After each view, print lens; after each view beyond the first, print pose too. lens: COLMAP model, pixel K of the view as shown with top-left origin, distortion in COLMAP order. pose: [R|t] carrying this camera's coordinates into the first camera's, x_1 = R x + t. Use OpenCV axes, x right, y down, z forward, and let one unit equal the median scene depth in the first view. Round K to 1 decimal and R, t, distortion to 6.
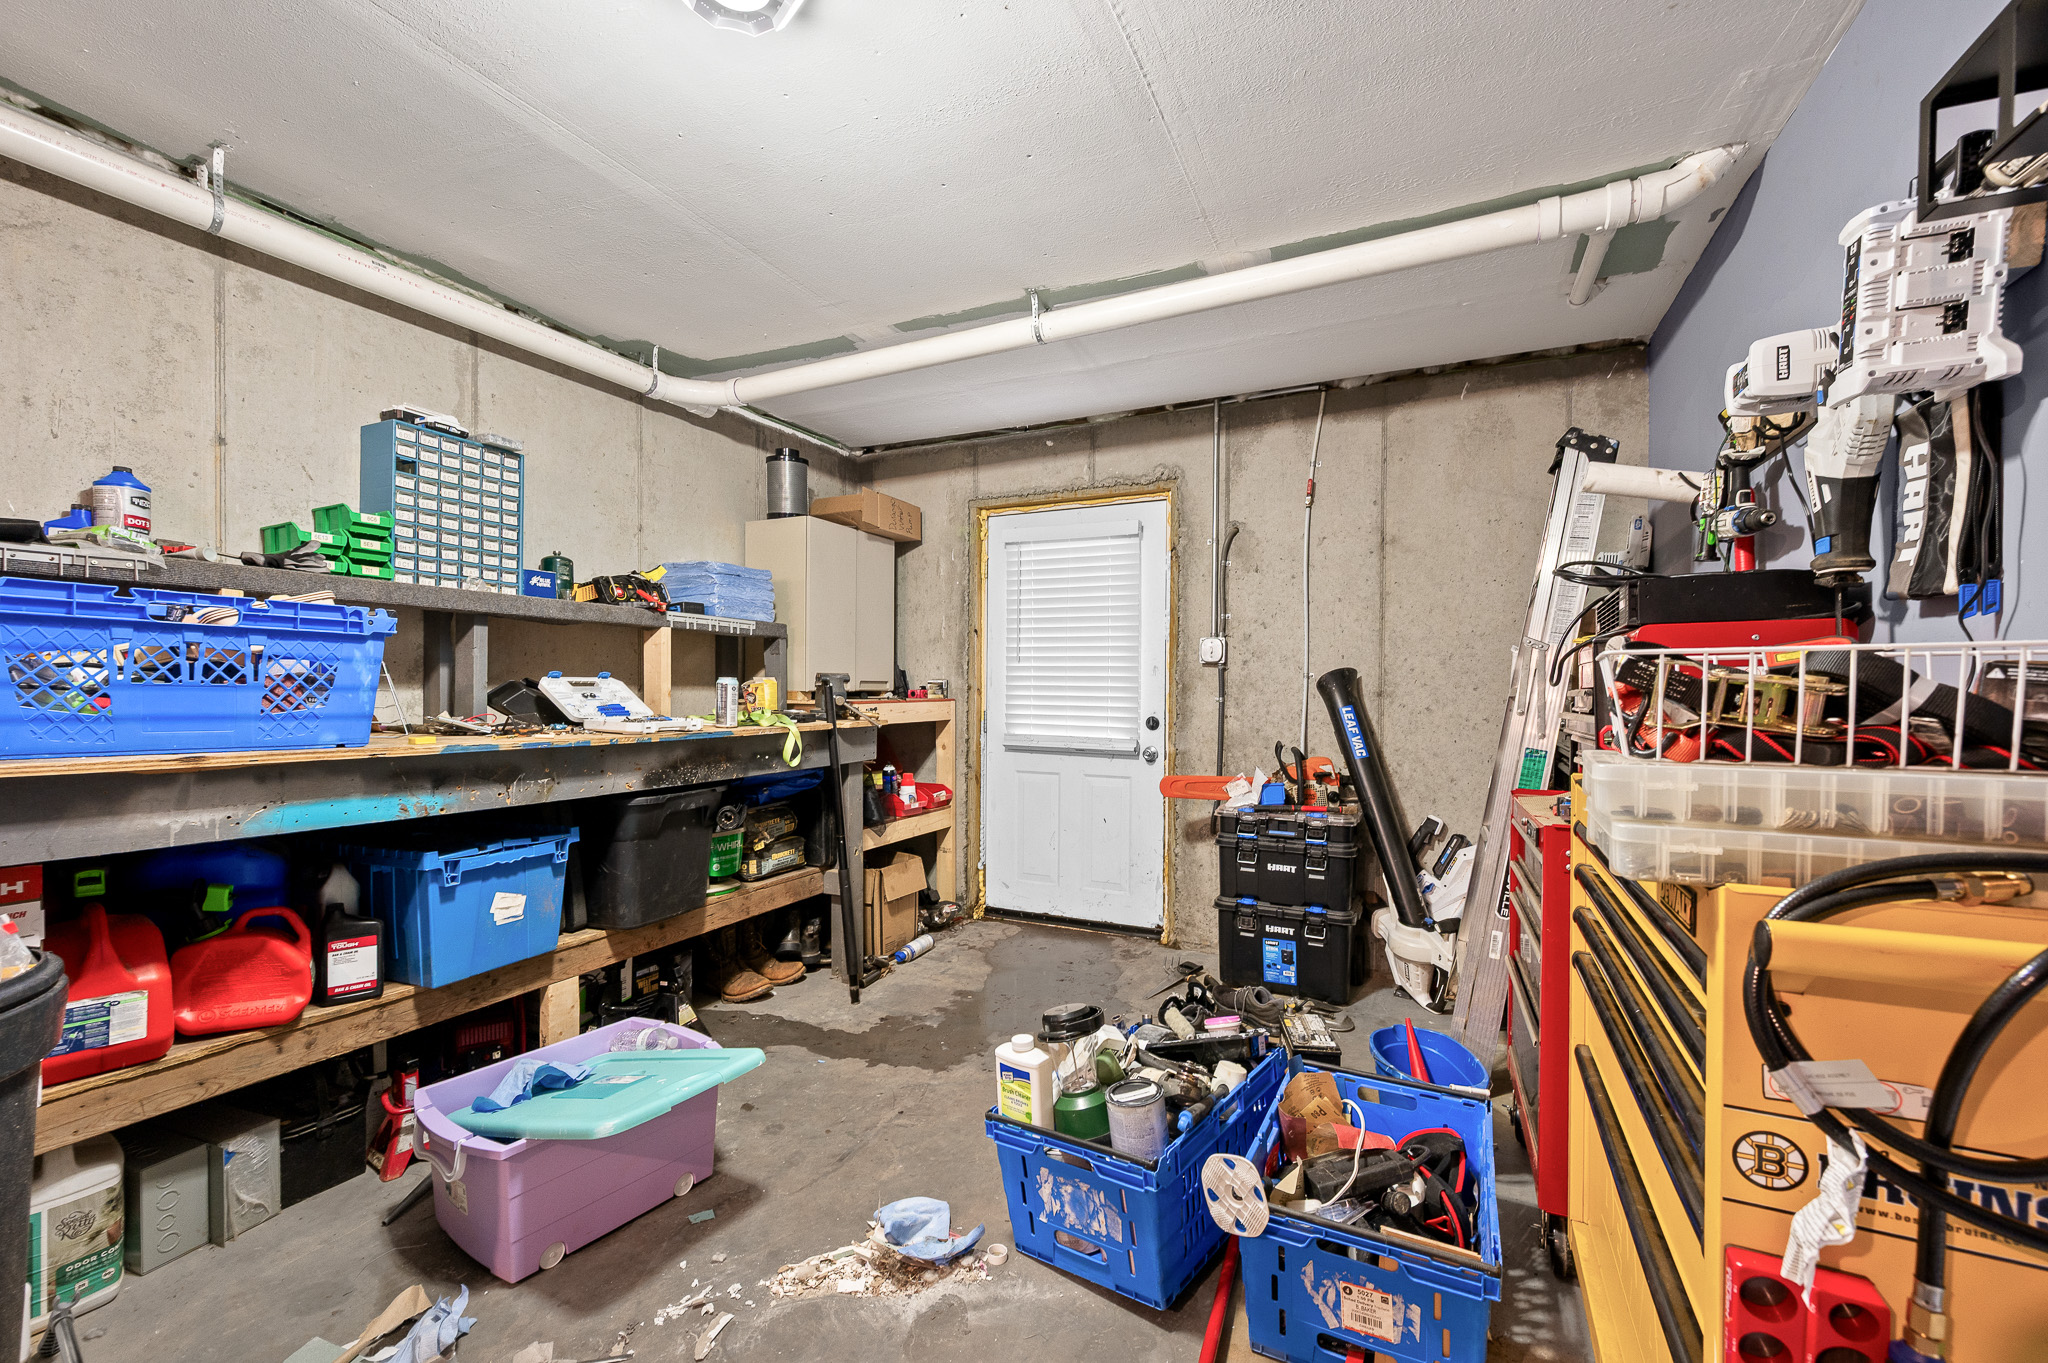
lens RADIAL K [[814.4, 0, 1021.4], [0, 814.4, 693.5], [0, 0, 1]] dist [-0.001172, 0.000434]
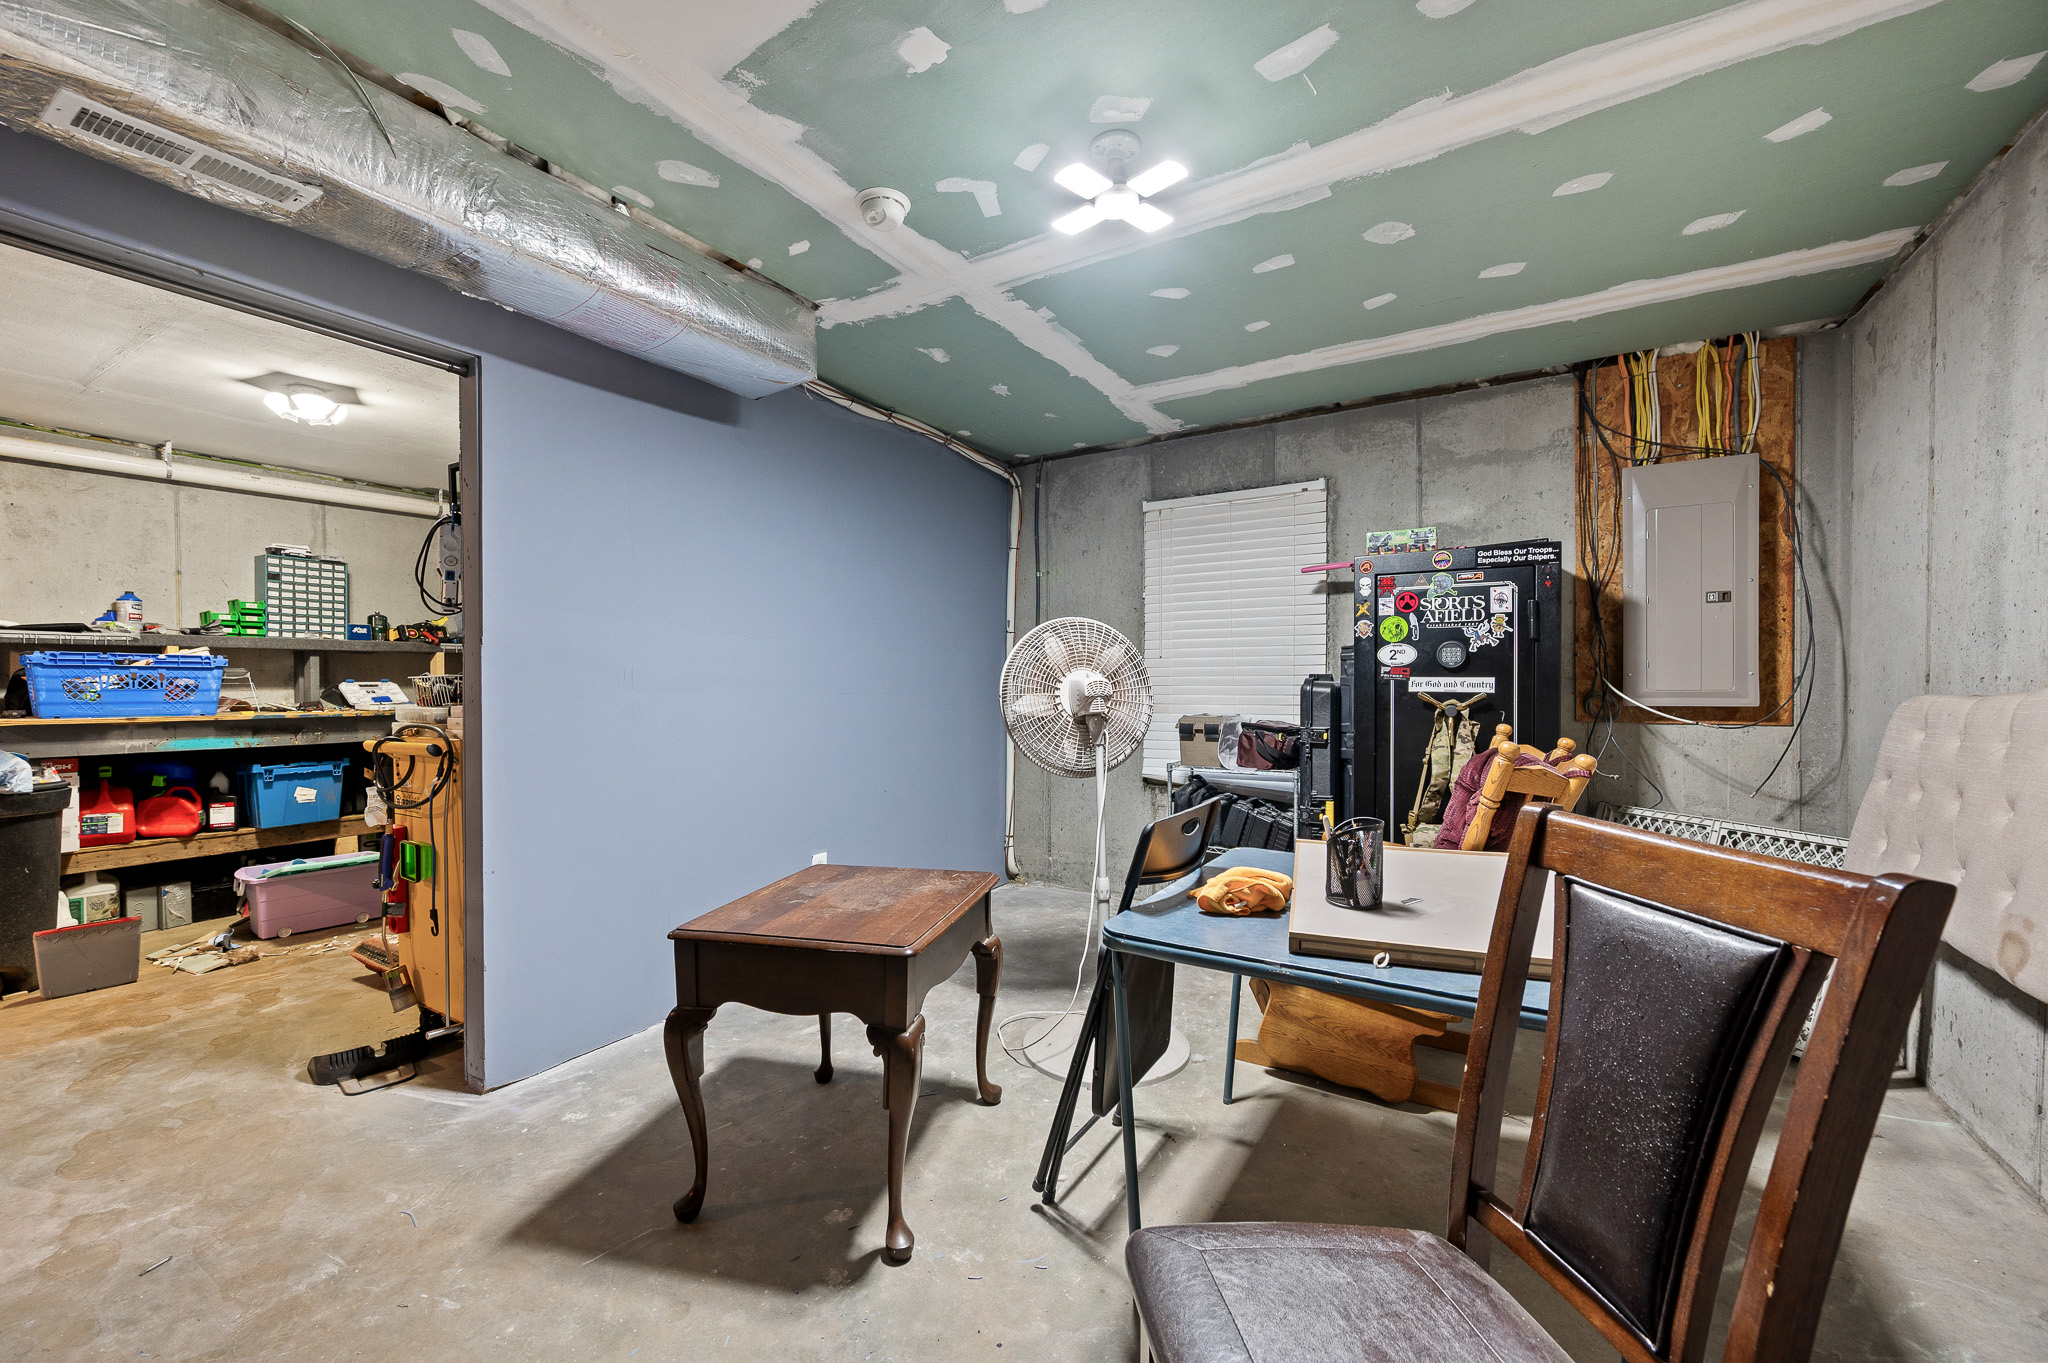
lens RADIAL K [[814.4, 0, 1034.0], [0, 814.4, 685.0], [0, 0, 1]] dist [-0.001172, 0.000434]
pose [[0.995077, -0.014452, -0.098046, 1.500647], [0.014489, 0.999895, -0.000330, 0.011868], [0.098041, -0.001092, 0.995182, -0.925741]]
